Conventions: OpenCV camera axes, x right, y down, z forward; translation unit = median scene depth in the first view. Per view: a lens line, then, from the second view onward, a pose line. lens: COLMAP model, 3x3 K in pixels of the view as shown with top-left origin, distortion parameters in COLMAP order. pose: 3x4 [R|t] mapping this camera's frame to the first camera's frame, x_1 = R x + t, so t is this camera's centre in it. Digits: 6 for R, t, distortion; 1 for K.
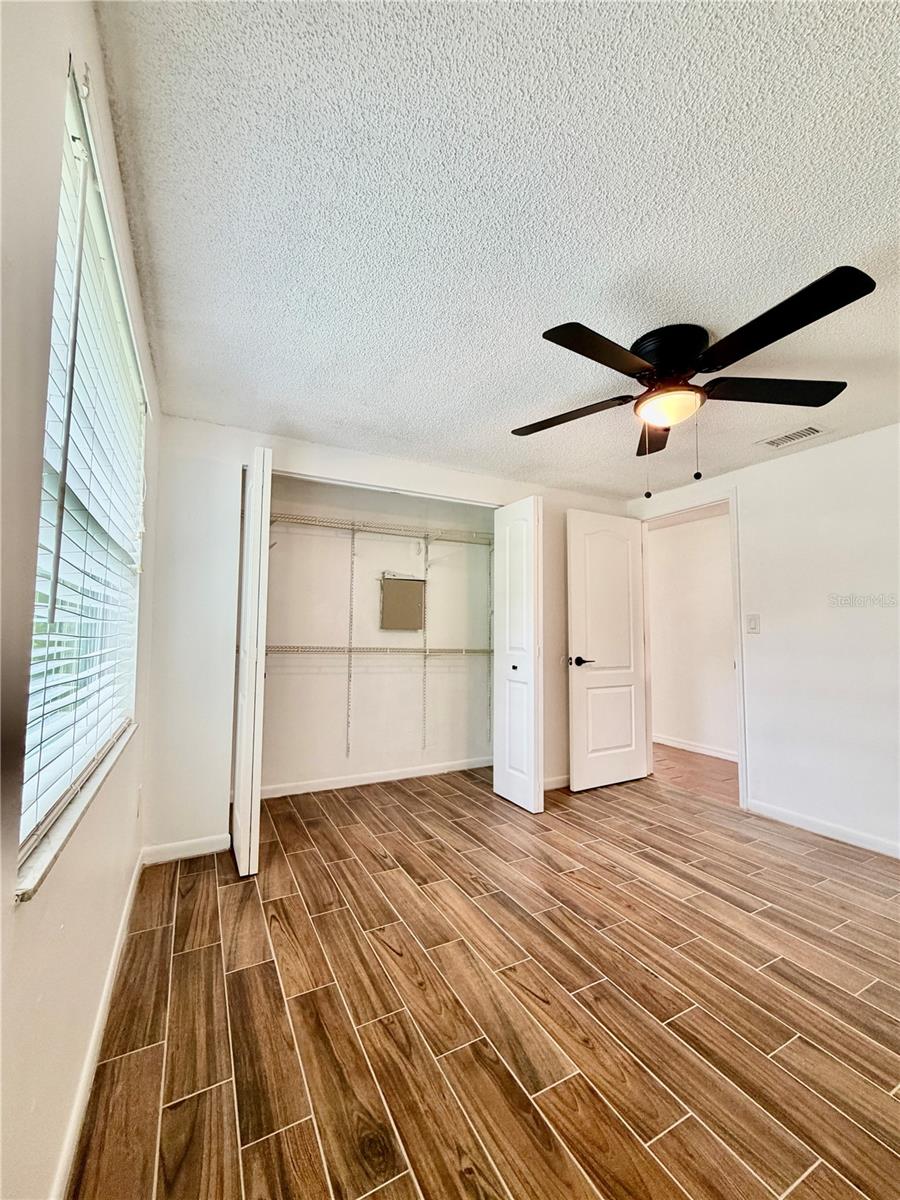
lens RADIAL K [[485.1, 0, 449.5], [0, 485.1, 598.3], [0, 0, 1]] dist [0.000966, 0.000013]
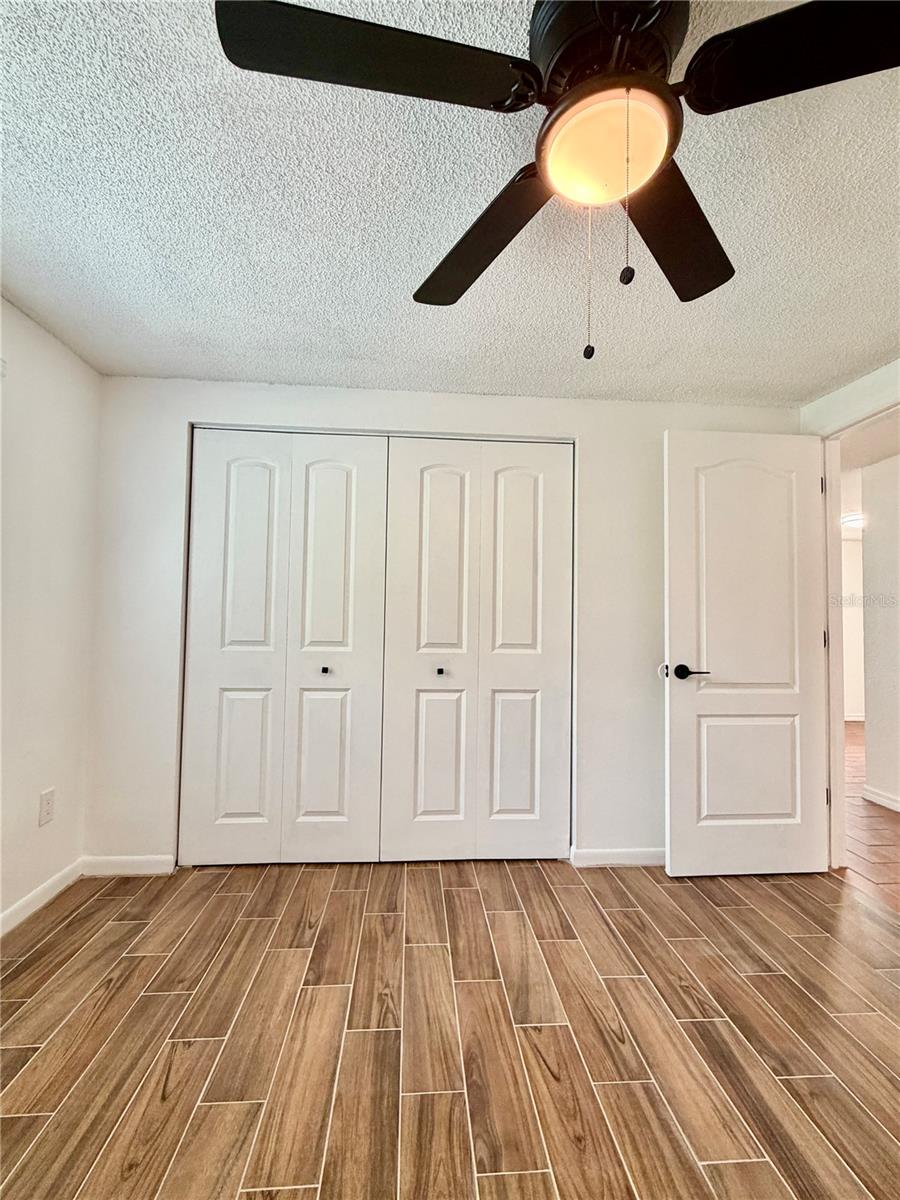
lens RADIAL K [[549.8, 0, 447.4], [0, 549.8, 599.1], [0, 0, 1]] dist [0.000265, -0.000034]
pose [[0.913798, -0.009127, -0.406066, 0.478717], [0.020208, 0.999531, 0.023009, 0.023020], [0.405665, -0.029232, 0.913554, 0.396696]]
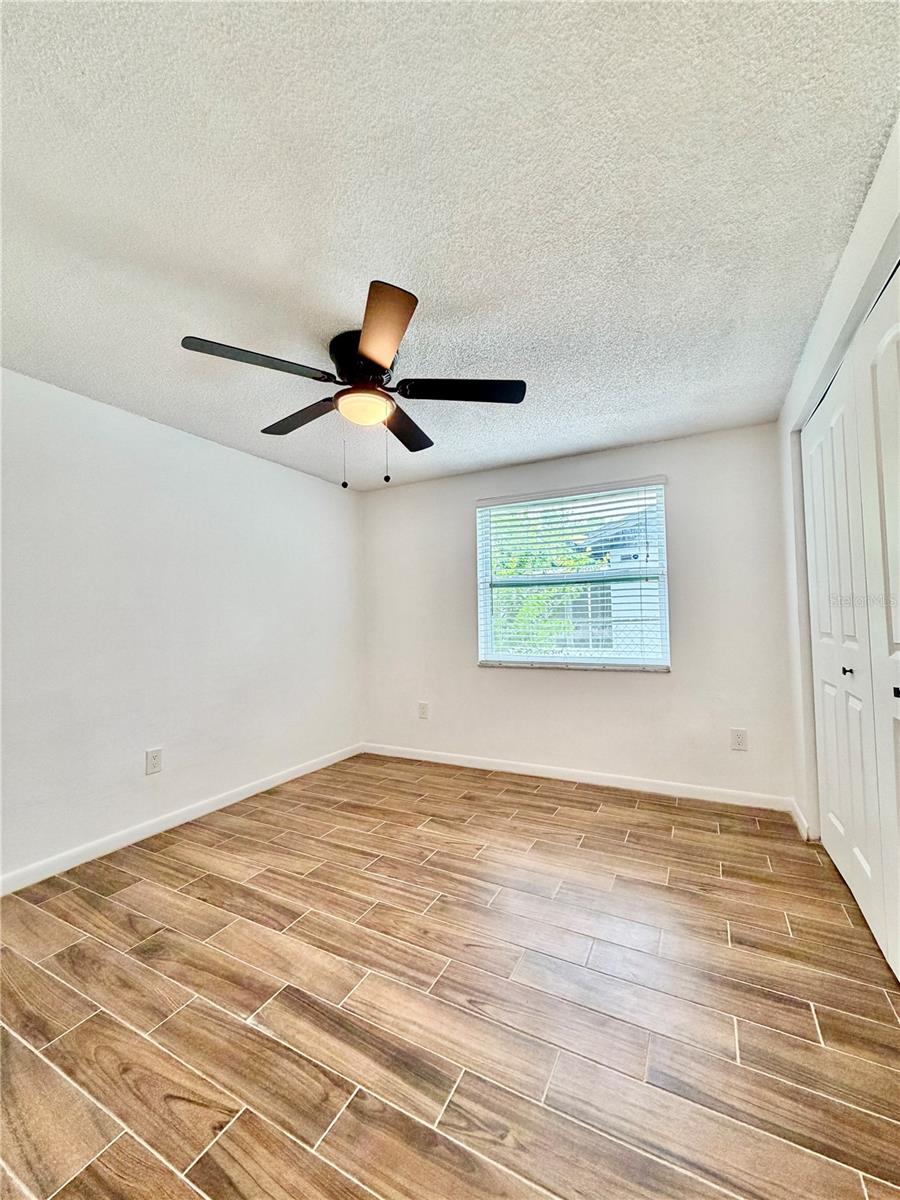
lens RADIAL K [[479.2, 0, 451.6], [0, 479.2, 597.6], [0, 0, 1]] dist [-0.000939, 0.000063]
pose [[-0.824302, -0.017420, -0.565882, 0.808380], [0.049809, 0.993419, -0.103136, 0.128994], [0.563954, -0.113201, -0.818010, 1.754005]]
